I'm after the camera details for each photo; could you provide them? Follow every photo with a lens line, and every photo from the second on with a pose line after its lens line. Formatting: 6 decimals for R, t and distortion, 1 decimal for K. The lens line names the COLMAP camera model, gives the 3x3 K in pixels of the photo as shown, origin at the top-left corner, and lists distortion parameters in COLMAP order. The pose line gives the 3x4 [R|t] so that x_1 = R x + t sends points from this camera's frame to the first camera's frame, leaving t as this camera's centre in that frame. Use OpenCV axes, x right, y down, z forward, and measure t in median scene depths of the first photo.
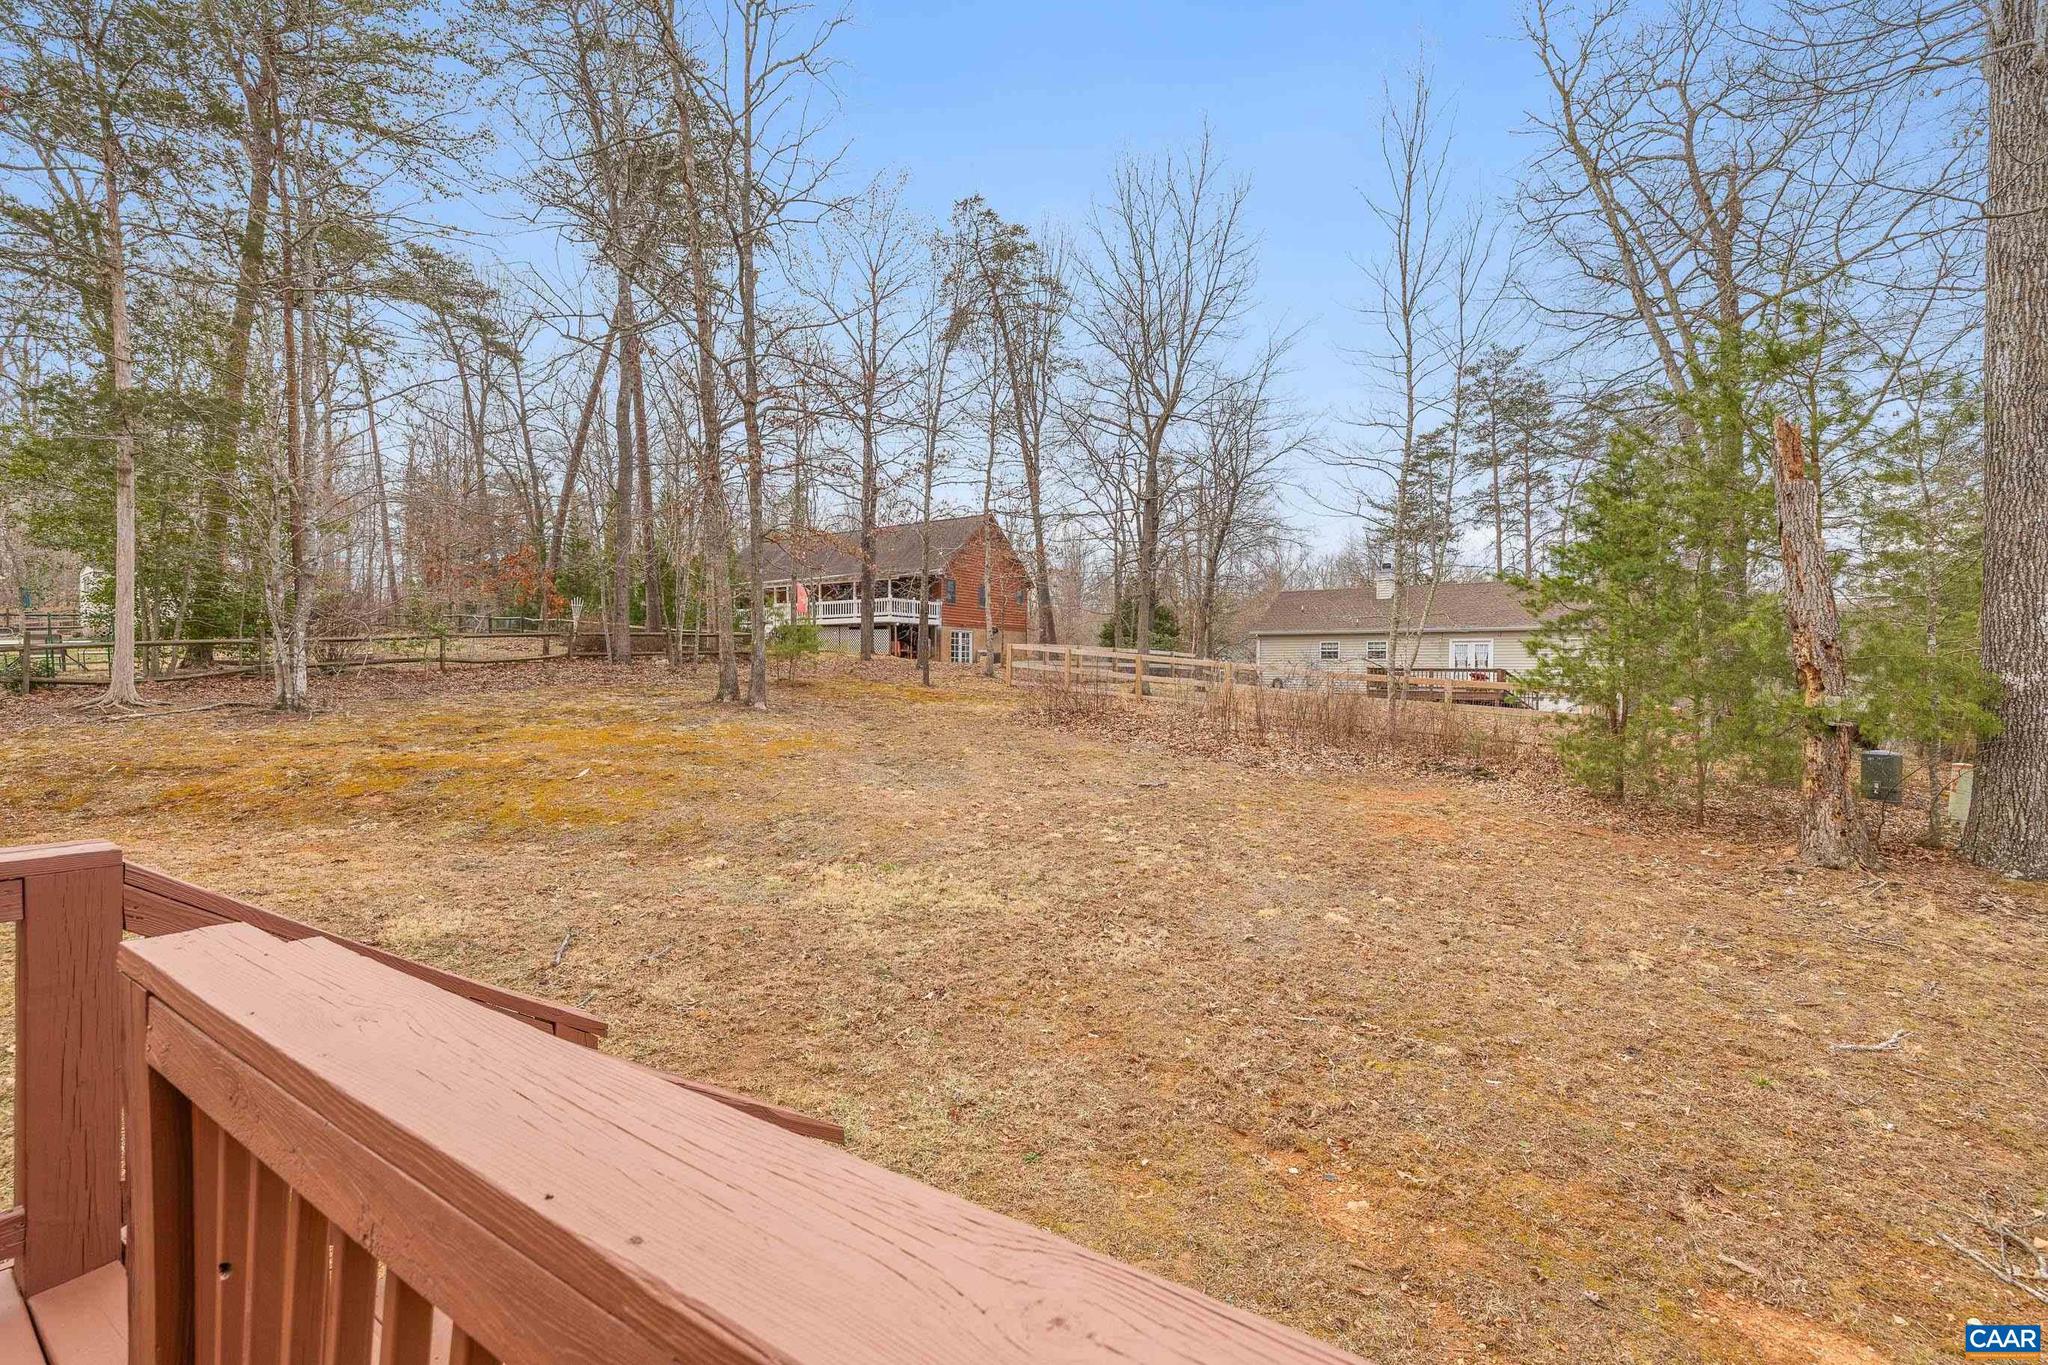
lens RADIAL K [[855.2, 0, 1017.0], [0, 855.2, 678.8], [0, 0, 1]] dist [0.002719, 0.000349]
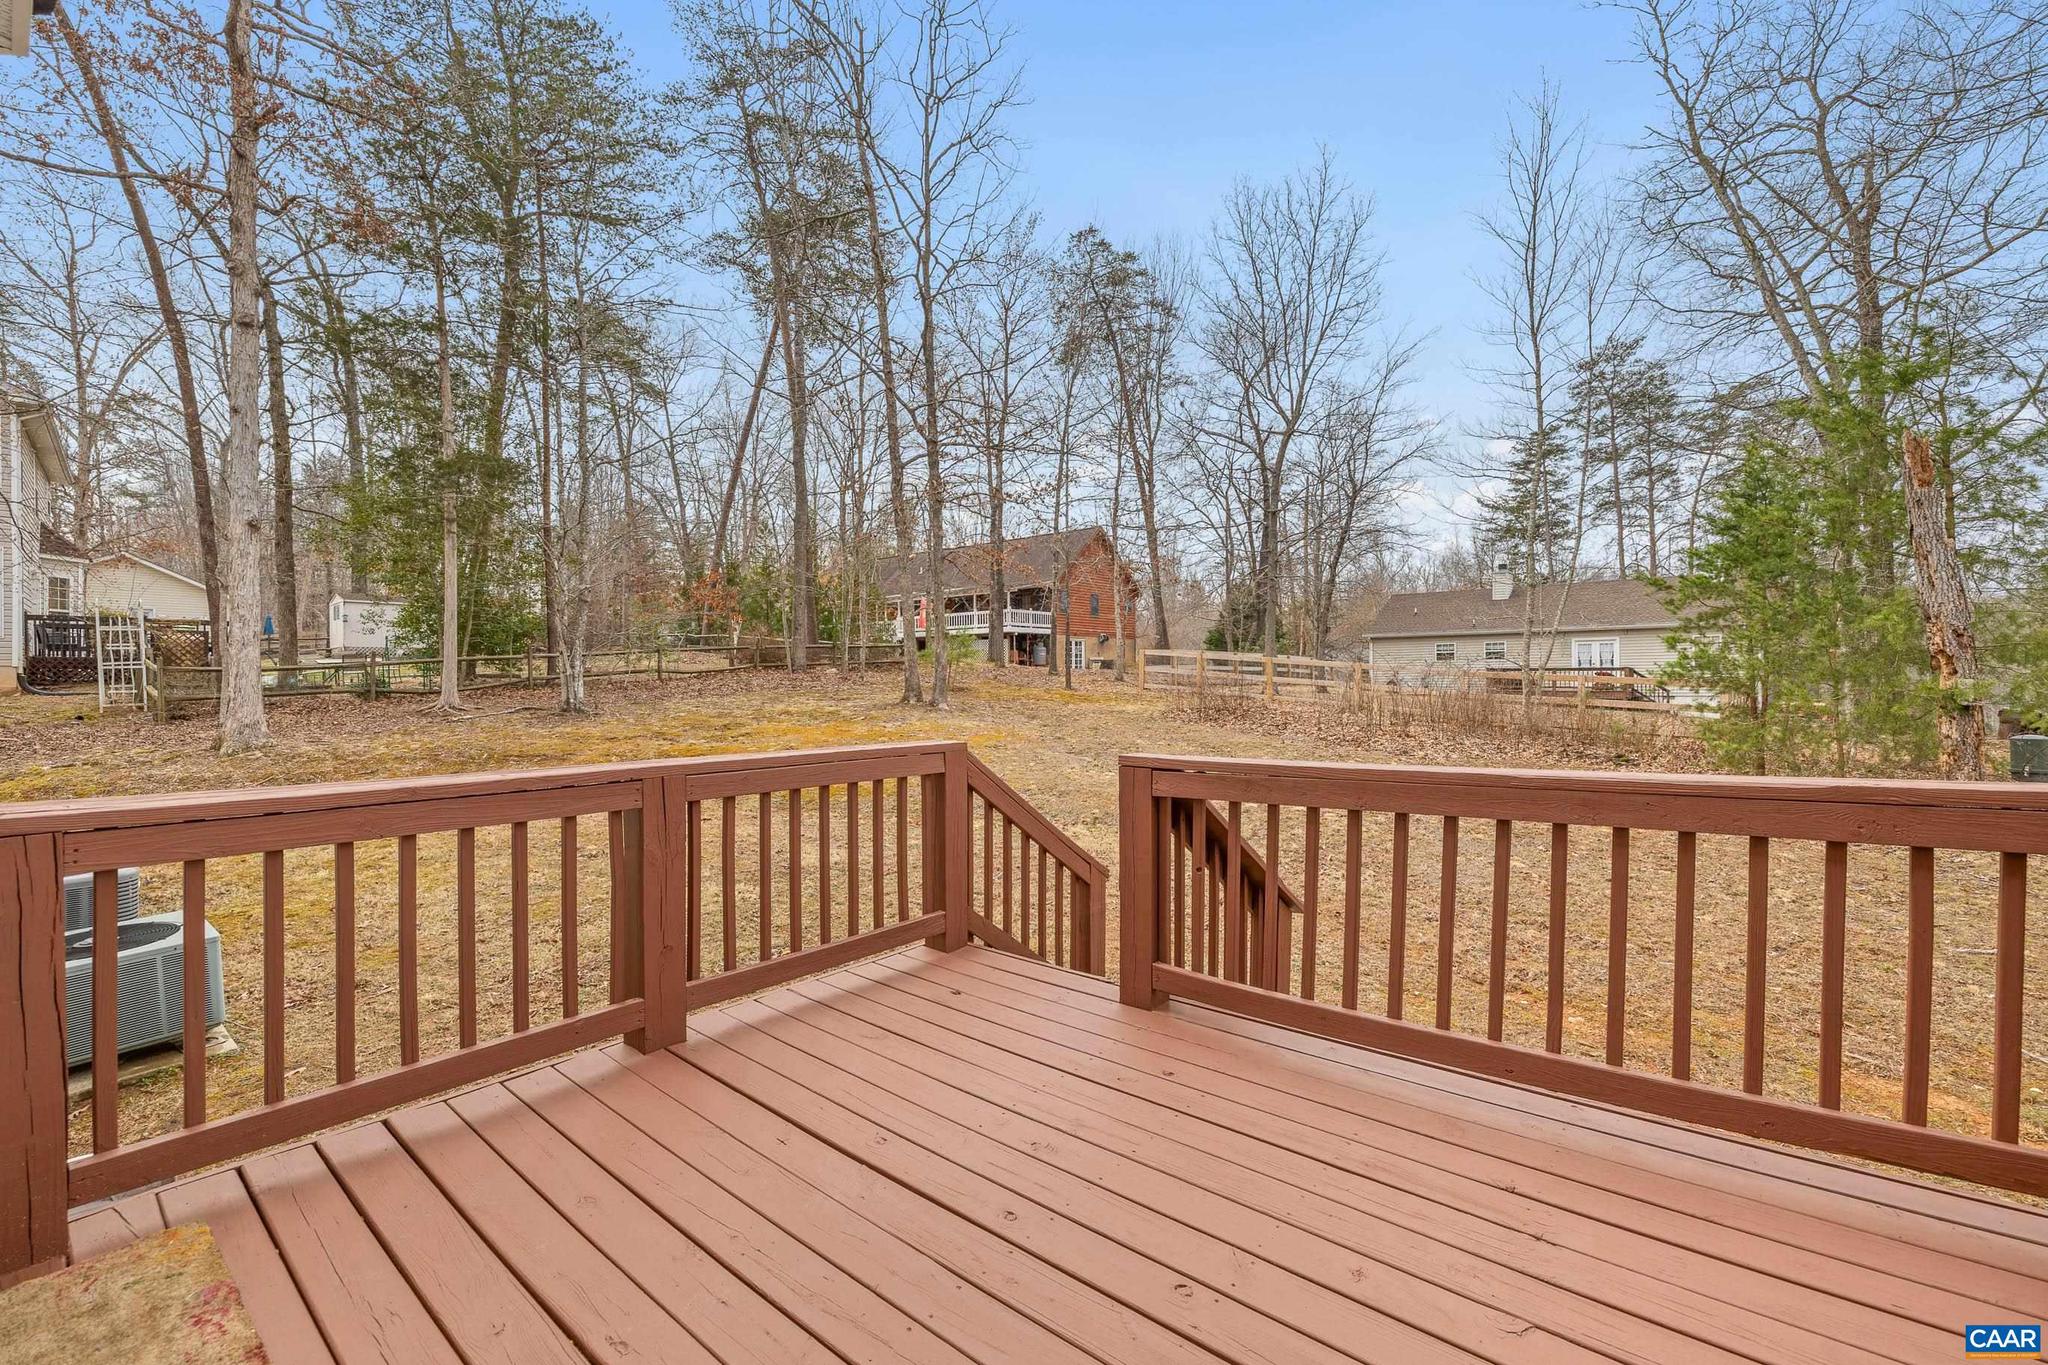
lens RADIAL K [[855.2, 0, 1020.4], [0, 855.2, 677.1], [0, 0, 1]] dist [0.002719, 0.000349]
pose [[0.995223, -0.013456, -0.096694, -0.059266], [0.012238, 0.999838, -0.013187, 0.006095], [0.096856, 0.011940, 0.995227, -0.082583]]
